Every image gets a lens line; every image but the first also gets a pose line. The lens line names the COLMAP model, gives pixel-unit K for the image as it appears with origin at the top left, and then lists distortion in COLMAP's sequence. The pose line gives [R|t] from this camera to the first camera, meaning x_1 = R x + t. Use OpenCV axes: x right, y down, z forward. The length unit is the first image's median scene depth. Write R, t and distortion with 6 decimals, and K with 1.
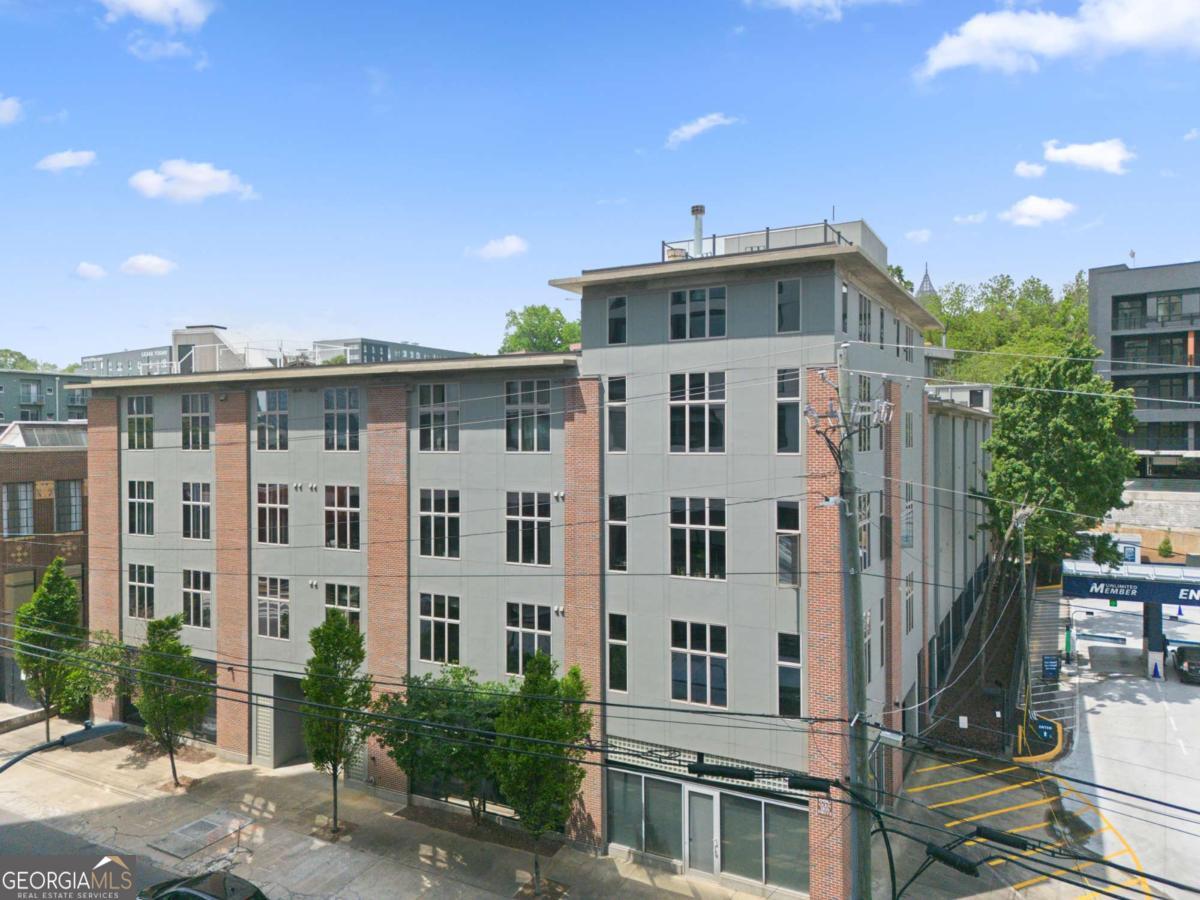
lens RADIAL K [[848.6, 0, 603.5], [0, 848.6, 446.3], [0, 0, 1]] dist [0.072709, -0.068388]
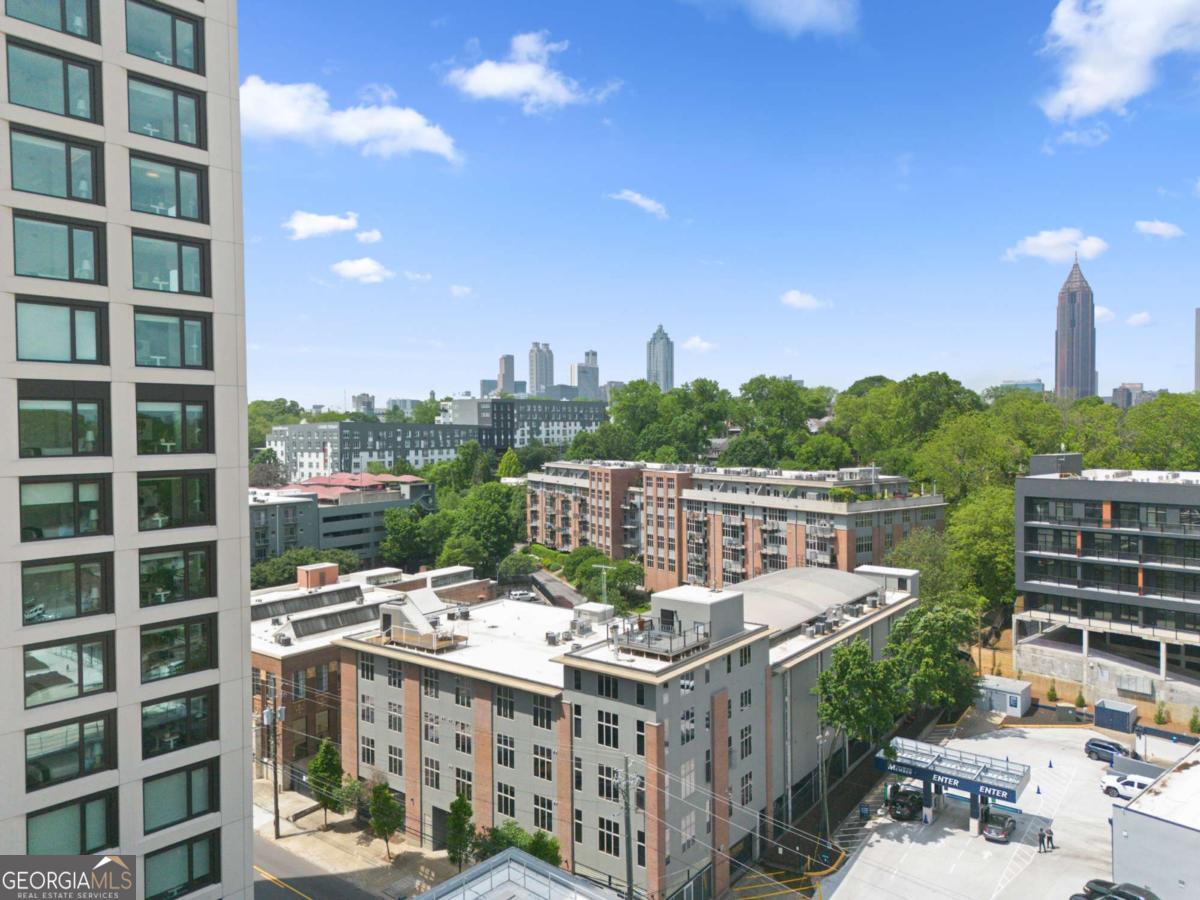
lens RADIAL K [[851.9, 0, 602.6], [0, 851.9, 453.1], [0, 0, 1]] dist [0.081007, -0.073598]
pose [[0.988169, 0.001956, -0.153357, 0.379776], [0.002015, 0.999667, 0.025730, -0.714949], [0.153356, -0.025734, 0.987836, -1.087052]]
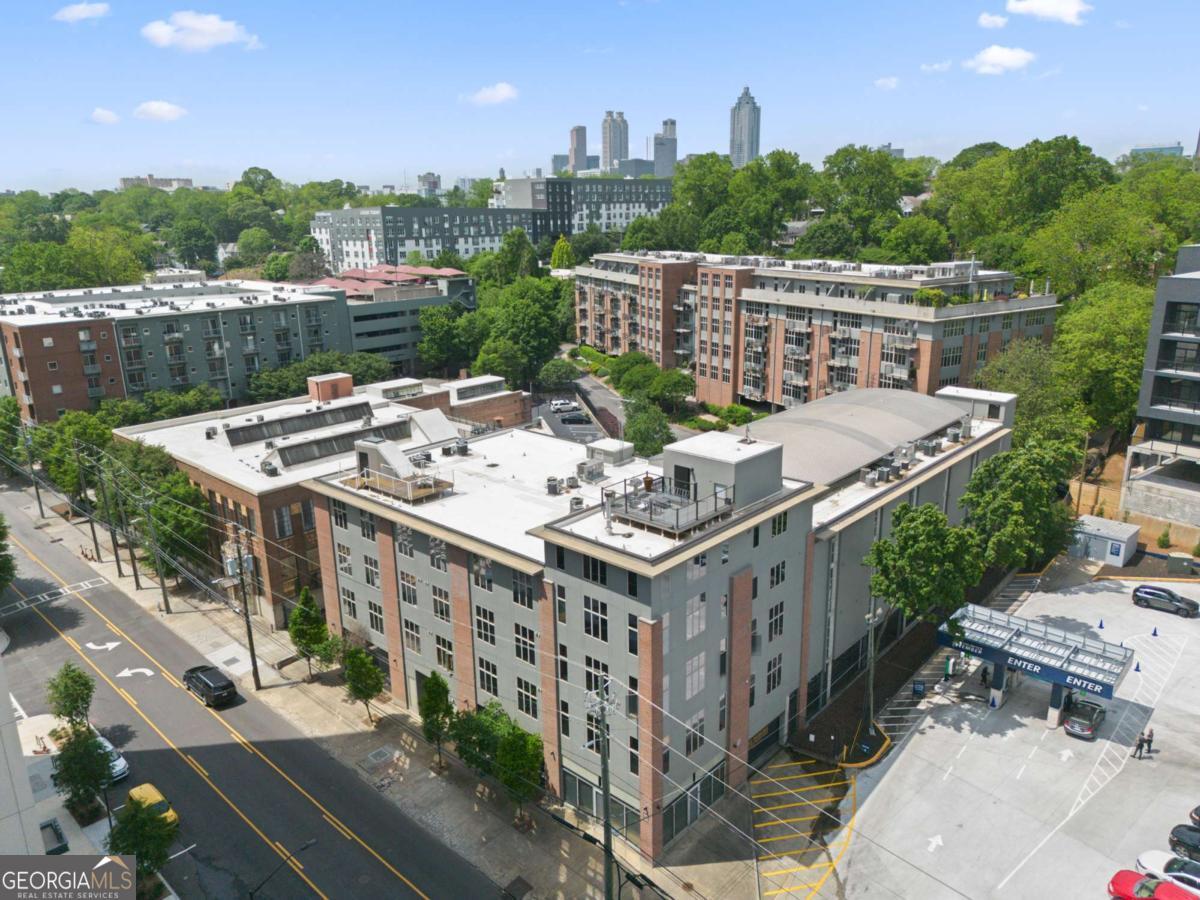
lens RADIAL K [[851.9, 0, 602.6], [0, 851.9, 453.1], [0, 0, 1]] dist [0.081007, -0.073598]
pose [[0.970387, 0.055242, -0.235155, 0.457843], [0.010906, 0.962488, 0.271106, -0.754087], [0.241310, -0.265642, 0.933383, -0.548870]]
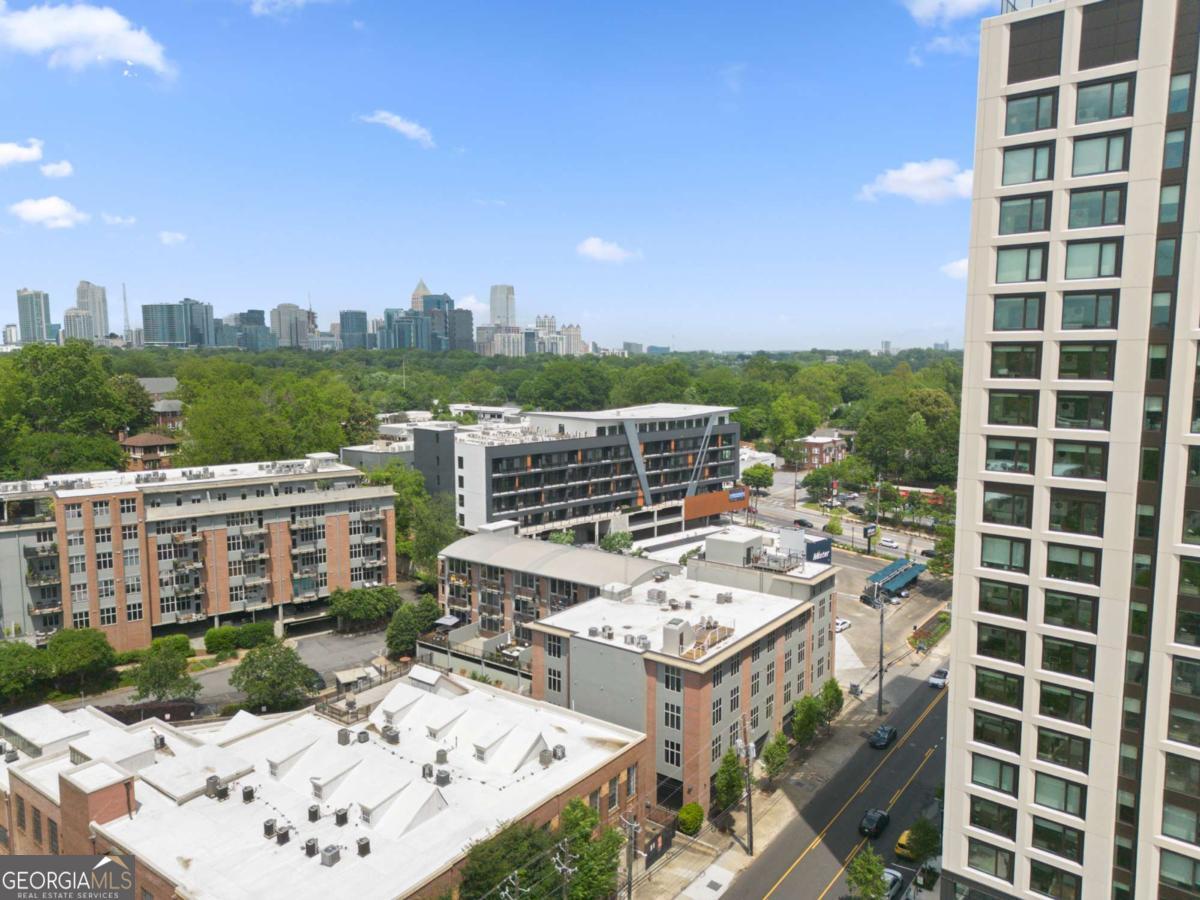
lens RADIAL K [[851.9, 0, 602.6], [0, 851.9, 453.1], [0, 0, 1]] dist [0.081007, -0.073598]
pose [[0.131035, -0.115257, 0.984655, -3.410625], [0.002240, 0.993251, 0.115965, -1.073668], [-0.991375, -0.012990, 0.130409, 1.300591]]
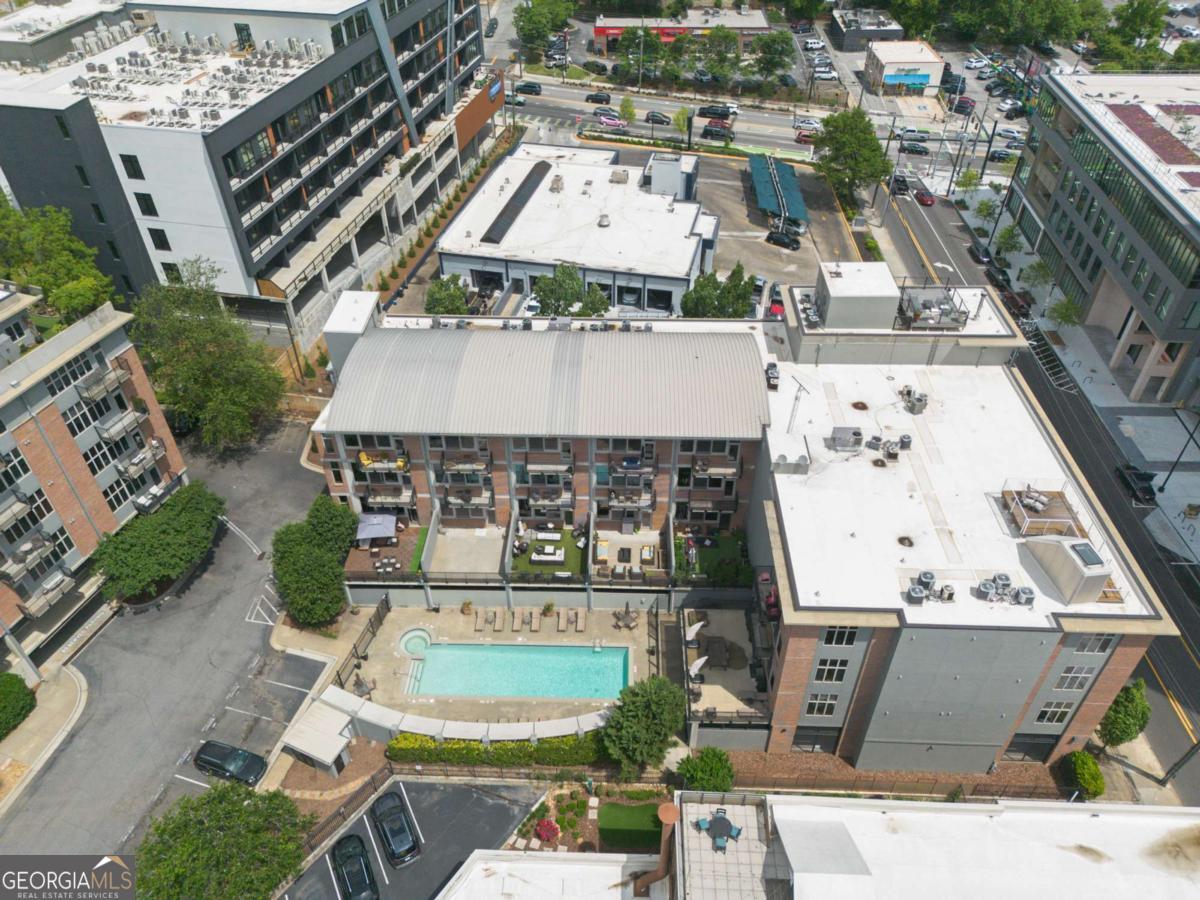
lens RADIAL K [[851.9, 0, 602.6], [0, 851.9, 453.1], [0, 0, 1]] dist [0.081007, -0.073598]
pose [[-0.450919, -0.567549, 0.688883, -1.279220], [0.015169, 0.766818, 0.641686, -1.421636], [-0.892436, 0.299798, -0.337163, 2.751971]]
